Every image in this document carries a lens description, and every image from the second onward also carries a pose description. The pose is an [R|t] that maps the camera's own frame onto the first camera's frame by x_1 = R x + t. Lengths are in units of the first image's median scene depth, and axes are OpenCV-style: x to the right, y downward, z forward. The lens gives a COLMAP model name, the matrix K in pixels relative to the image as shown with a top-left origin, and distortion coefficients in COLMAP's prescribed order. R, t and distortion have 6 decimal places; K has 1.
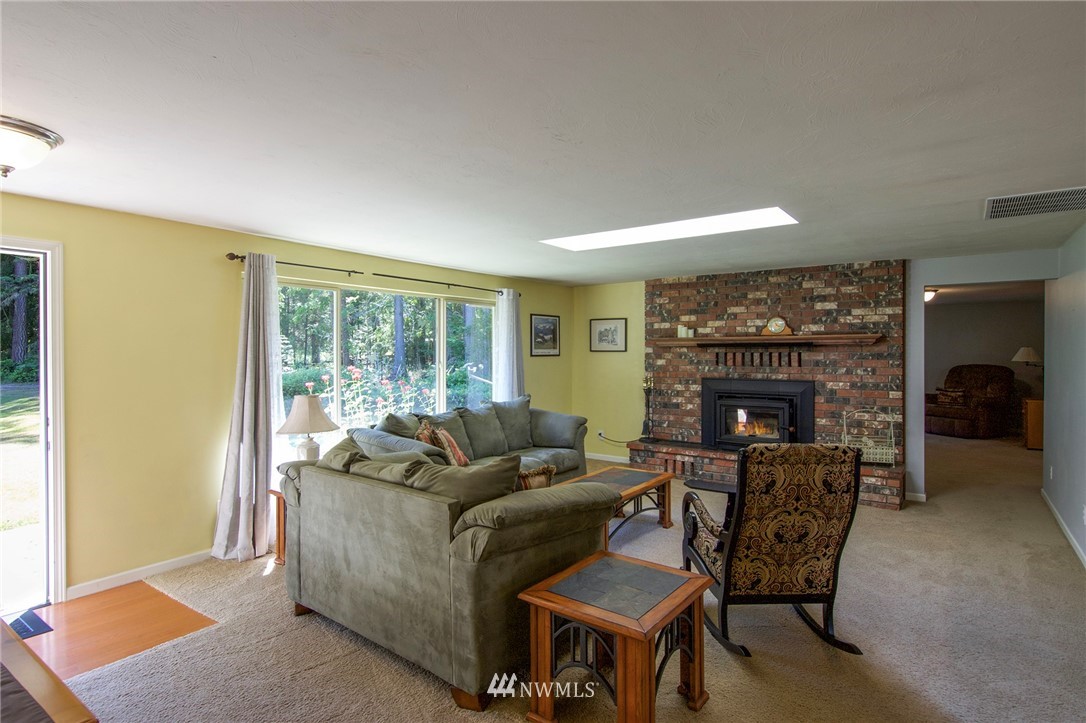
lens RADIAL K [[567.5, 0, 540.0], [0, 567.5, 356.2], [0, 0, 1]] dist [0.000975, 0.000093]
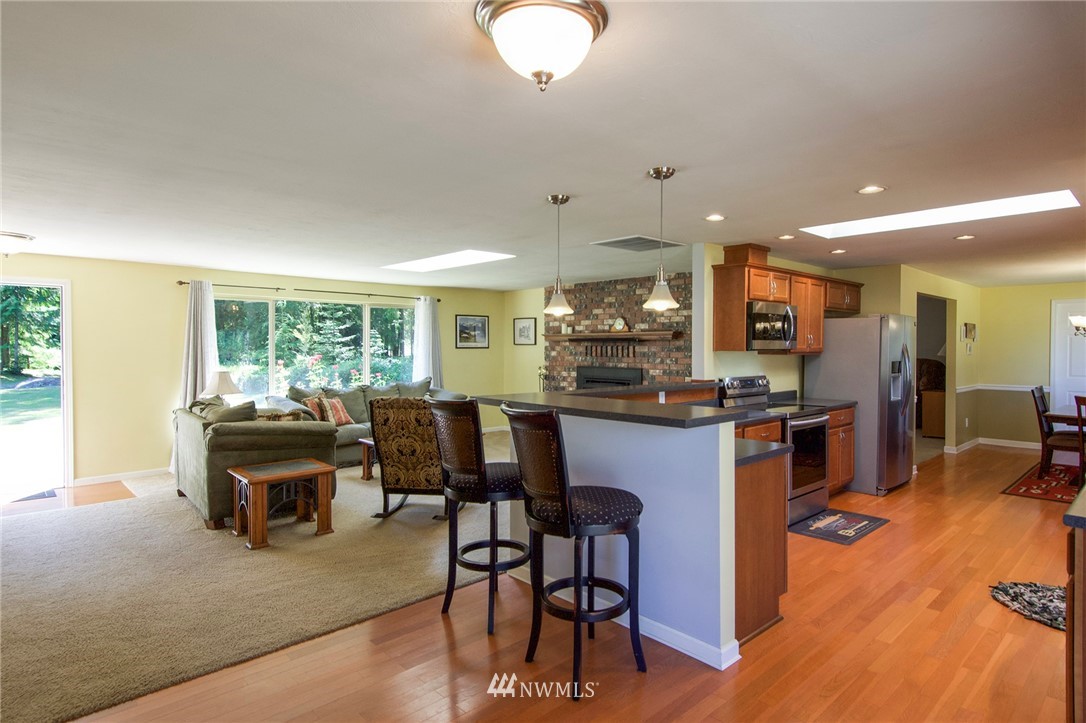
lens RADIAL K [[588.9, 0, 582.5], [0, 588.9, 357.7], [0, 0, 1]] dist [0.001586, -0.001433]
pose [[0.987875, 0.006854, -0.155100, 0.530771], [-0.004903, 0.999904, 0.012954, 0.003054], [0.155174, -0.012036, 0.987814, -0.288293]]
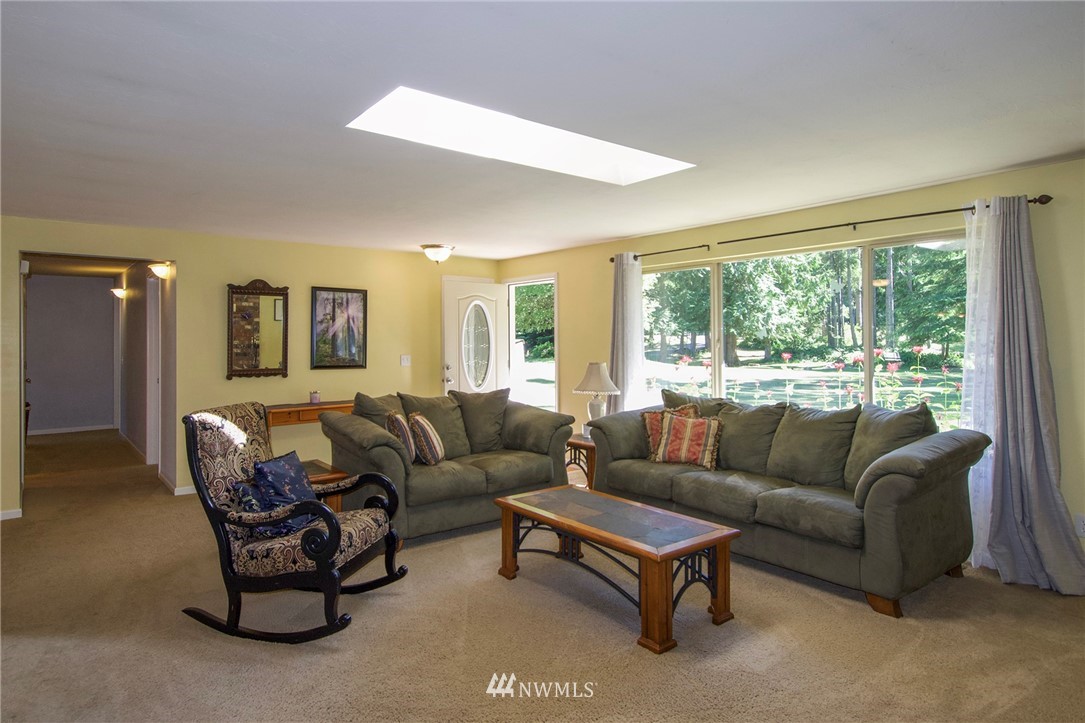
lens RADIAL K [[604.6, 0, 538.1], [0, 604.6, 349.3], [0, 0, 1]] dist [-0.000640, -0.000870]
pose [[-0.254562, 0.013031, -0.966969, 0.595740], [-0.006304, 0.999866, 0.015134, 0.011900], [0.967036, 0.009949, -0.254446, 0.784546]]
